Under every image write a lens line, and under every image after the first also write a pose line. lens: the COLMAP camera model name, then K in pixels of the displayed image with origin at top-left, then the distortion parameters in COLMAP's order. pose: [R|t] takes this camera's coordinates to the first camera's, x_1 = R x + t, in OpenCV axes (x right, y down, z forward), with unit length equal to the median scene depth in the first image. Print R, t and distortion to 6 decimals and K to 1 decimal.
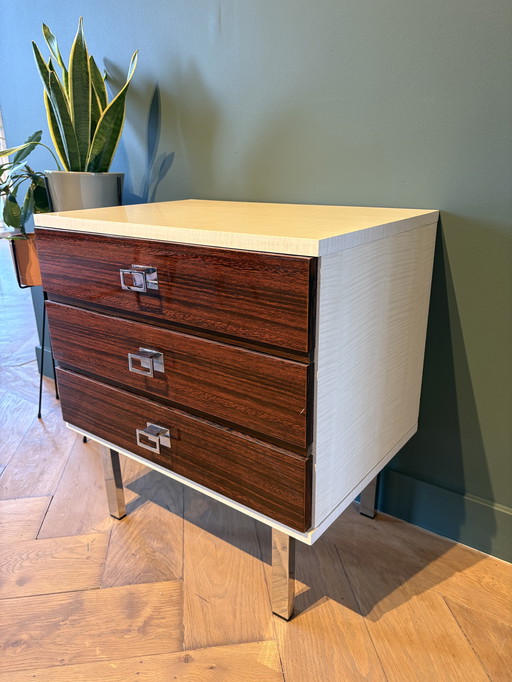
lens RADIAL K [[532.3, 0, 256.2], [0, 532.3, 341.3], [0, 0, 1]] dist [0.054724, -0.034924]
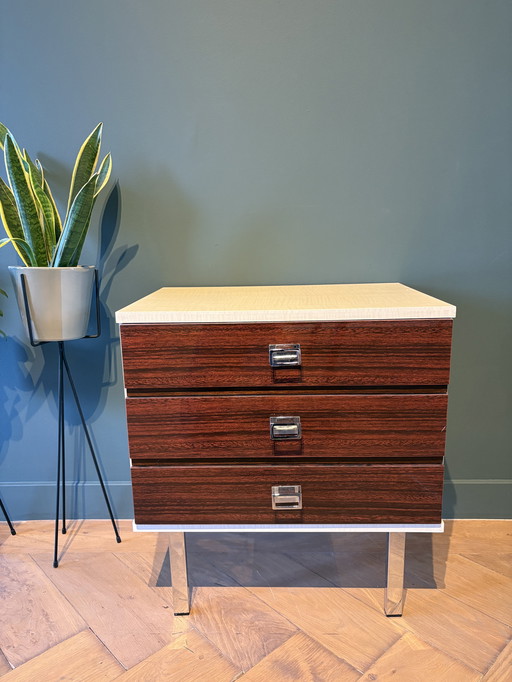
lens RADIAL K [[532.3, 0, 253.0], [0, 532.3, 341.0], [0, 0, 1]] dist [0.054724, -0.034924]
pose [[0.805582, -0.122120, 0.579763, -0.893258], [0.198976, 0.977459, -0.070588, -0.075279], [-0.558074, 0.172223, 0.811722, 0.089134]]
